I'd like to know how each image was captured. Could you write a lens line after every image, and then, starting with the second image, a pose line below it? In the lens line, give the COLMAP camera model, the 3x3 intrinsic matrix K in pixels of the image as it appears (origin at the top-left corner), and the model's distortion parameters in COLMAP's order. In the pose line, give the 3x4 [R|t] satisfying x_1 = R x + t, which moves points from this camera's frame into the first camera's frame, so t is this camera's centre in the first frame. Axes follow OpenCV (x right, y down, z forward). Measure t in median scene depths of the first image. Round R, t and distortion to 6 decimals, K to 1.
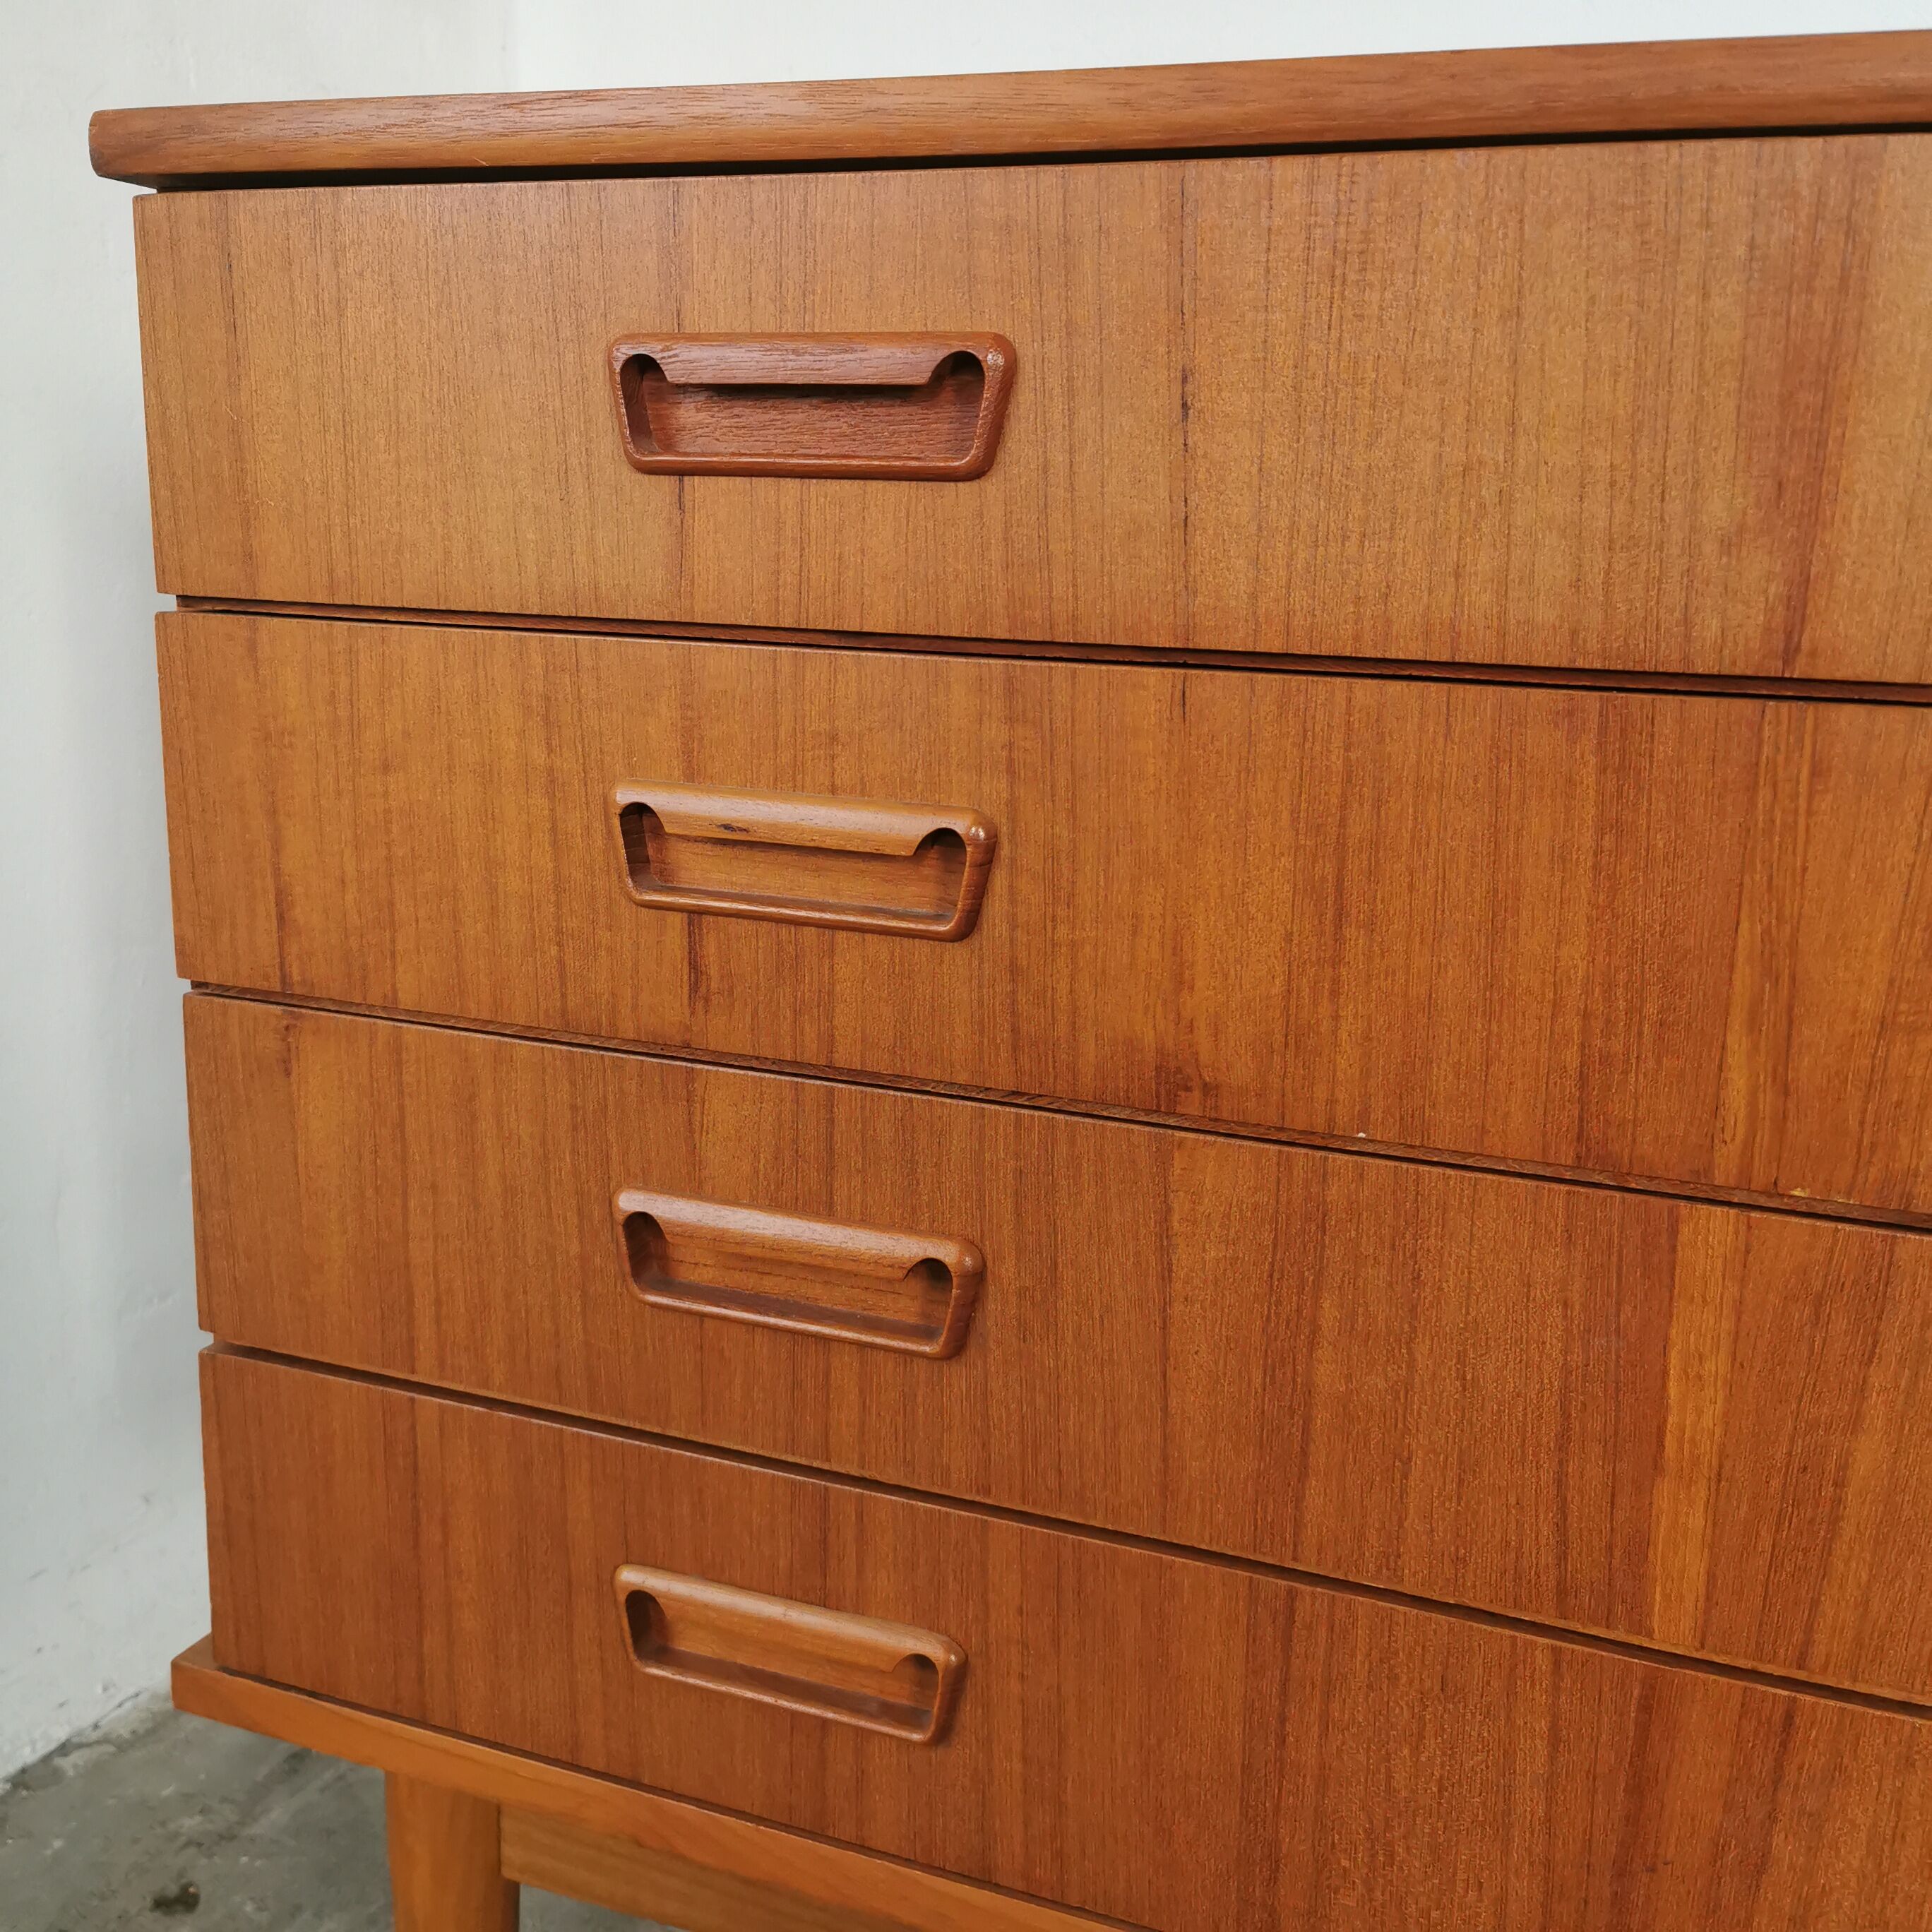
lens RADIAL K [[2036.3, 0, 942.2], [0, 2036.3, 951.7], [0, 0, 1]] dist [0.018475, 0.000000]
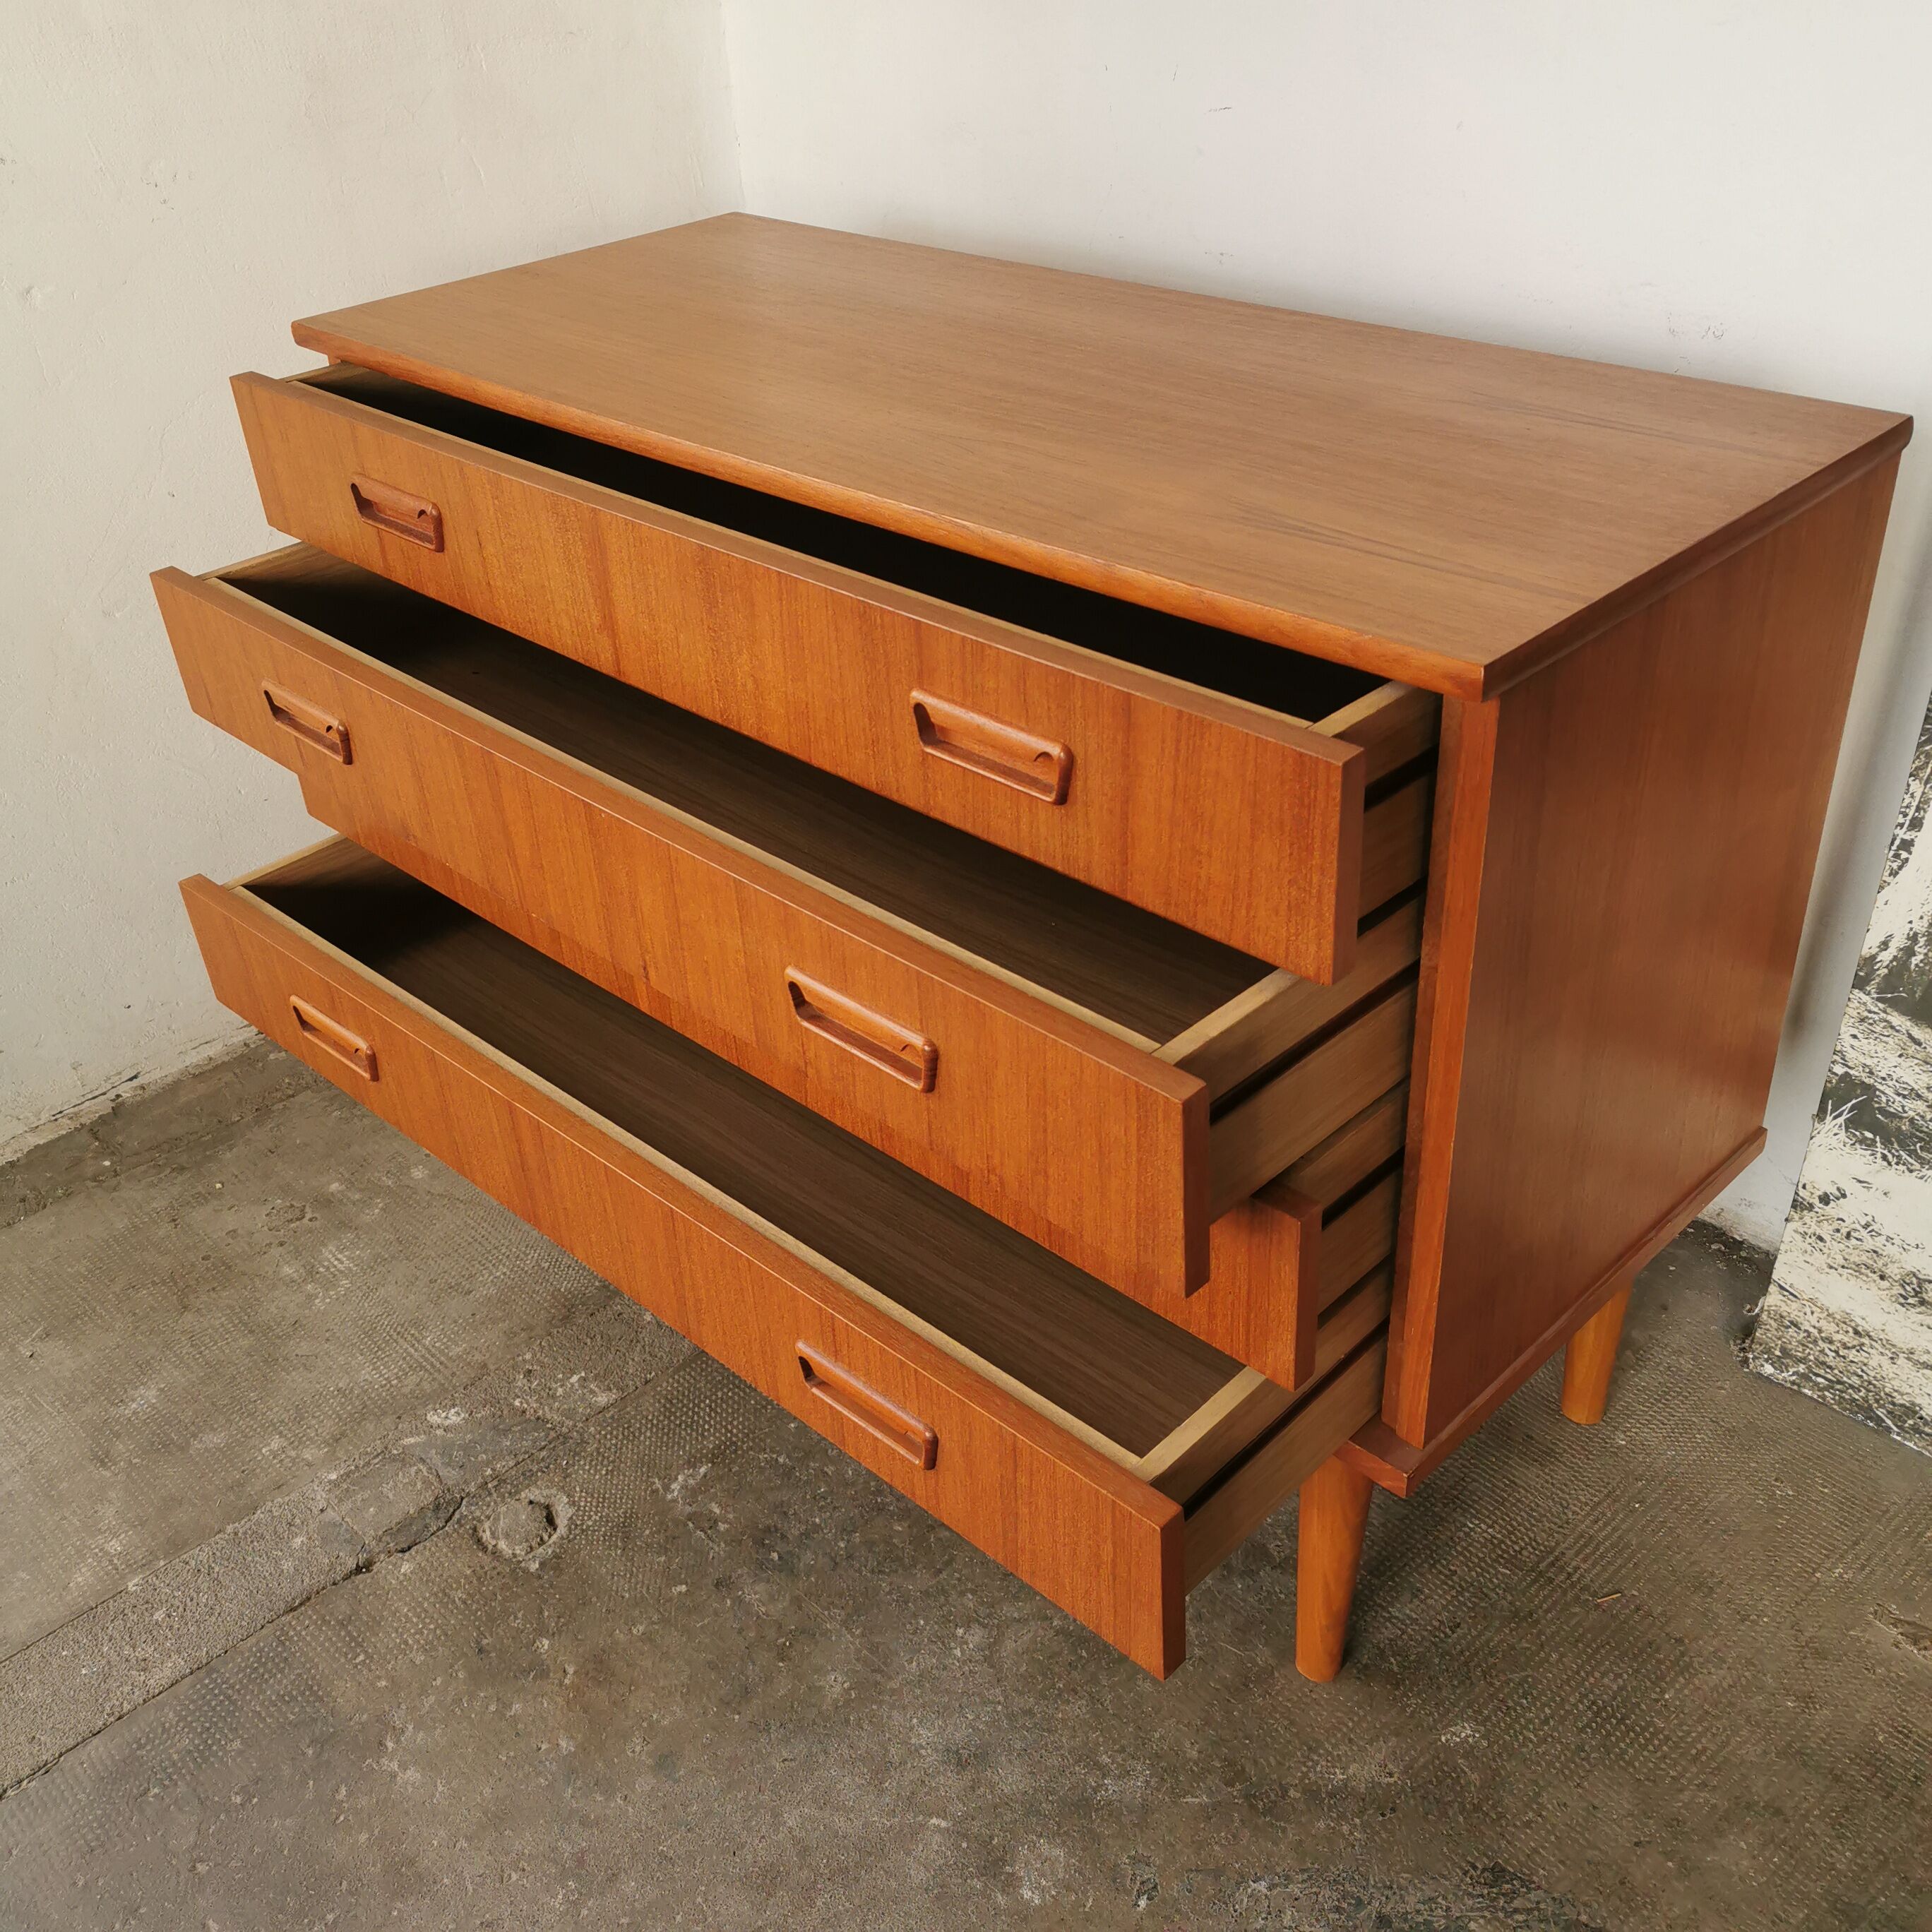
lens RADIAL K [[2036.3, 0, 956.7], [0, 2036.3, 960.2], [0, 0, 1]] dist [0.018475, 0.000000]
pose [[0.912825, 0.143158, -0.382435, 1.609450], [-0.003595, 0.939315, 0.343036, -0.596312], [0.408335, -0.311757, 0.857945, -1.250018]]
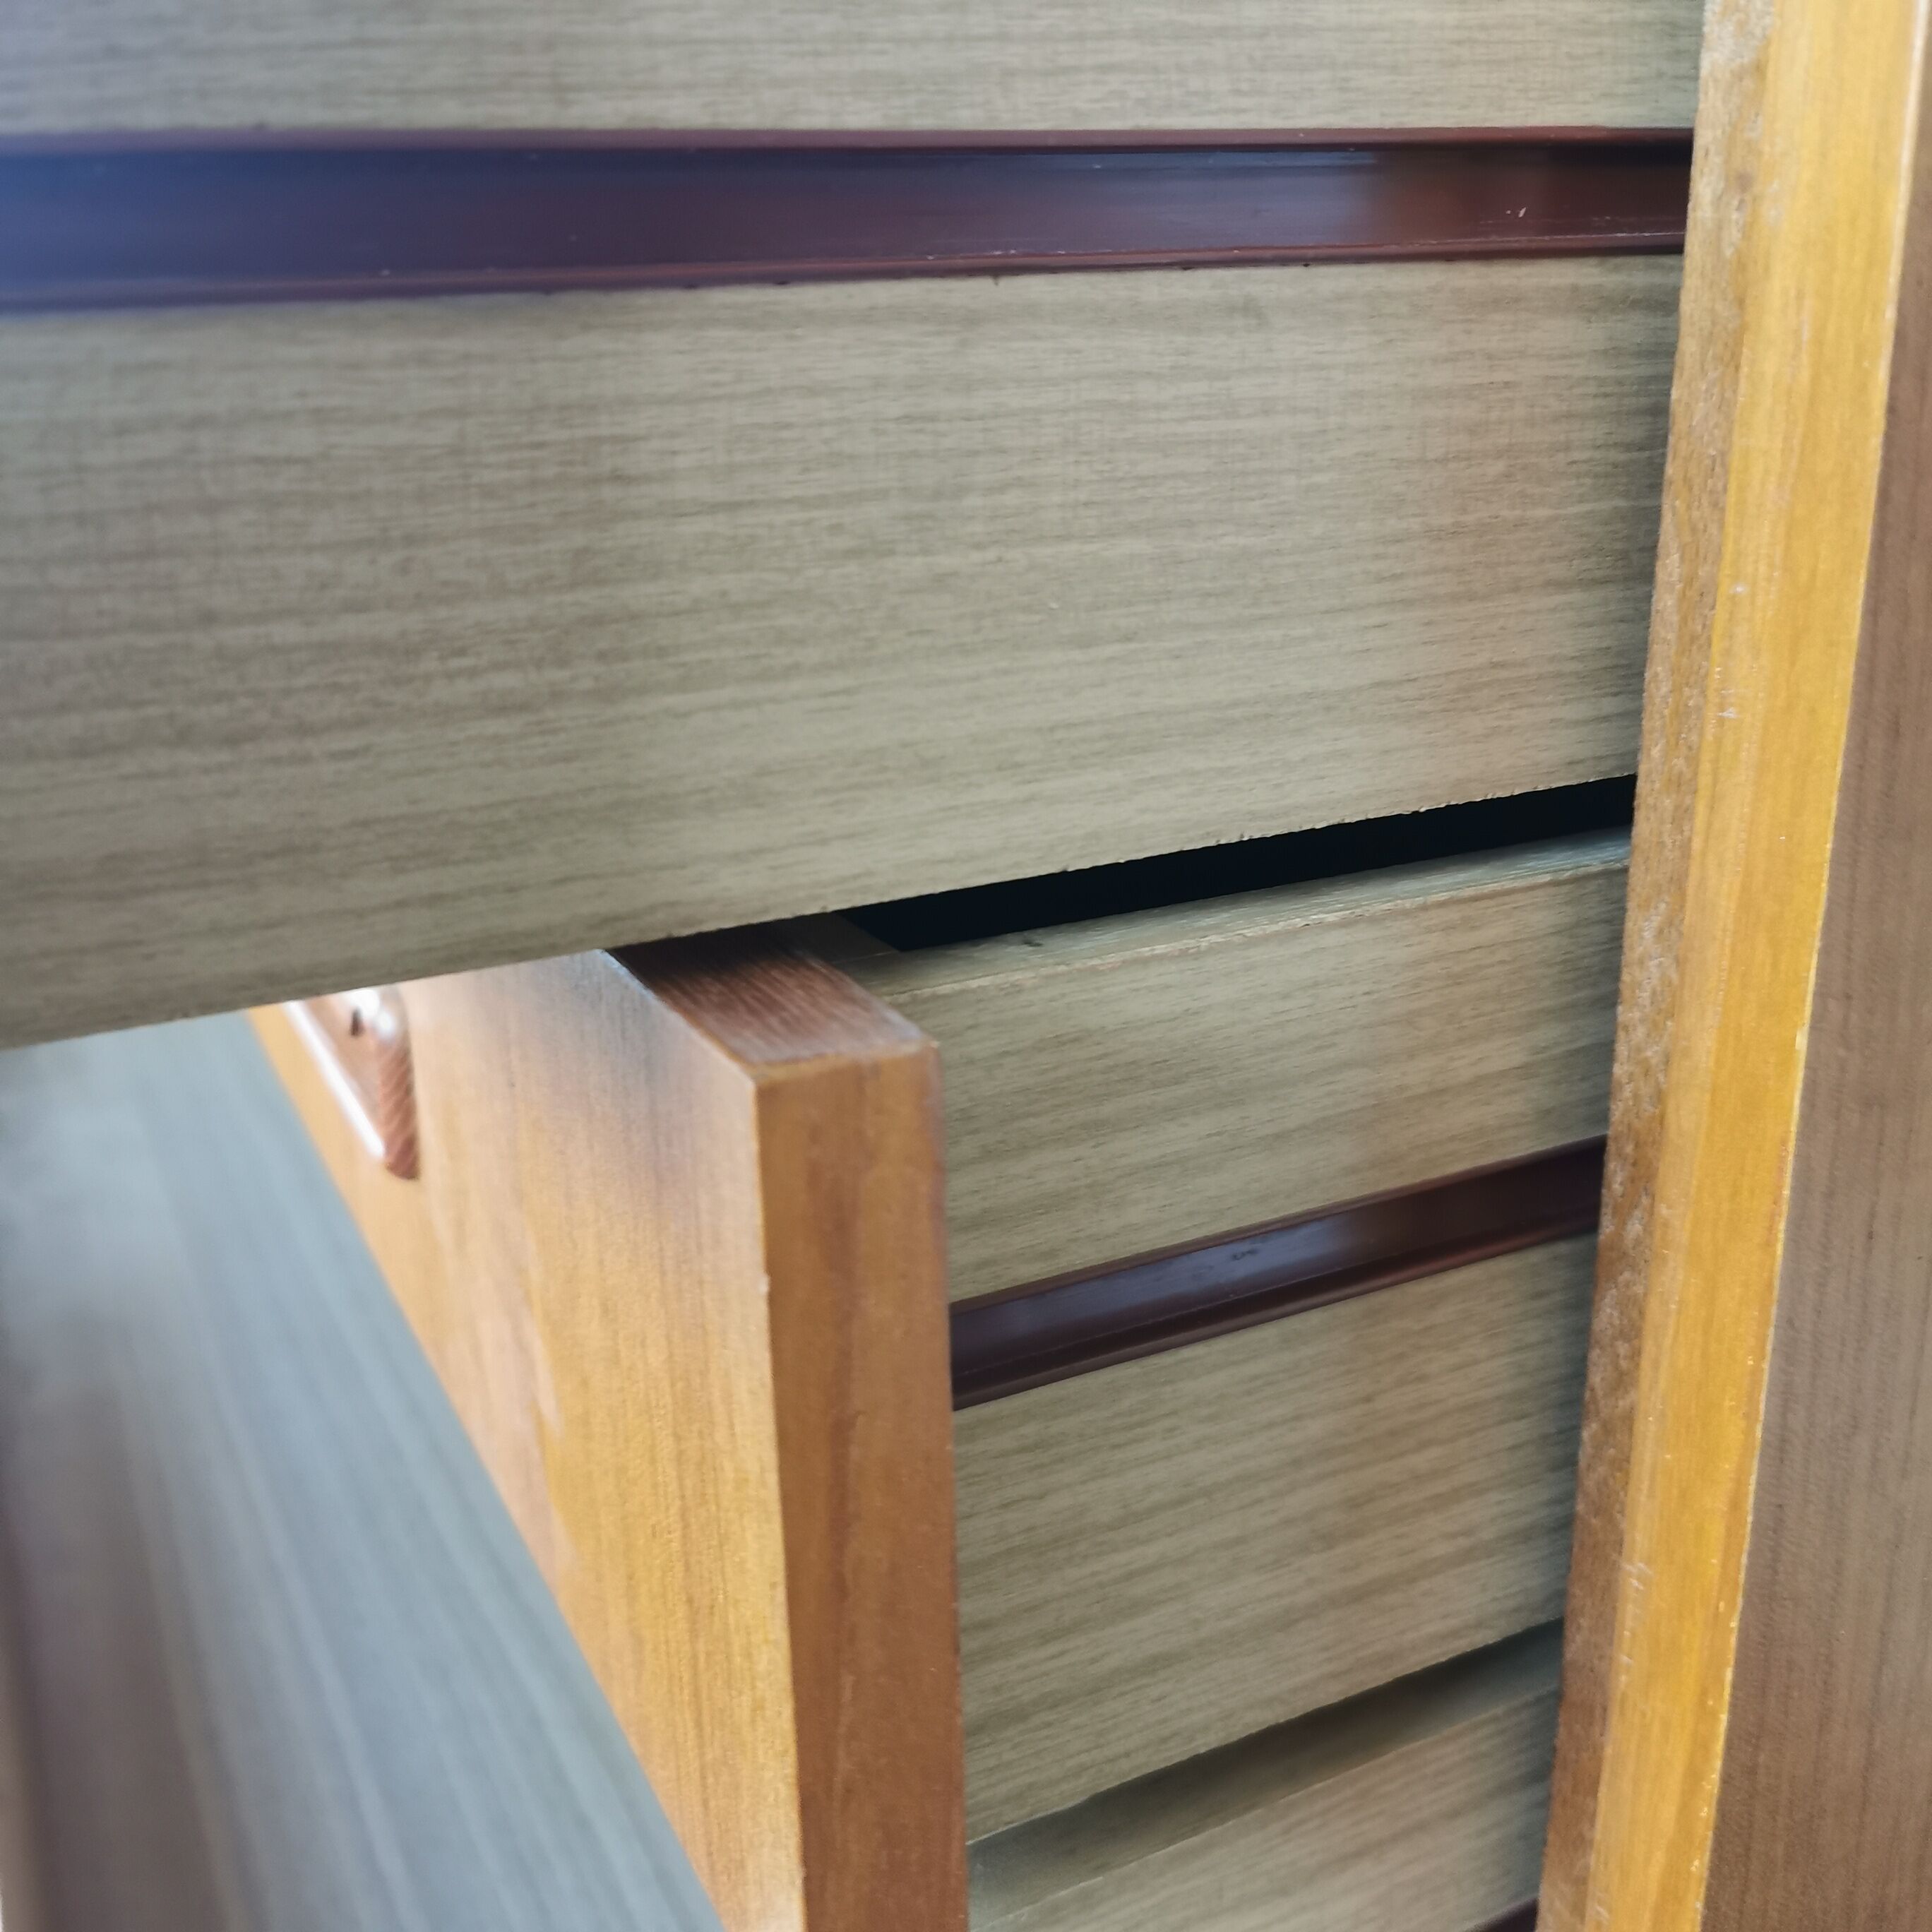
lens RADIAL K [[2036.3, 0, 962.6], [0, 2036.3, 956.3], [0, 0, 1]] dist [0.018475, 0.000000]
pose [[0.739108, 0.163576, -0.653423, 1.458288], [-0.103477, 0.986124, 0.129818, 0.190137], [0.665591, -0.028335, 0.745778, 0.161333]]
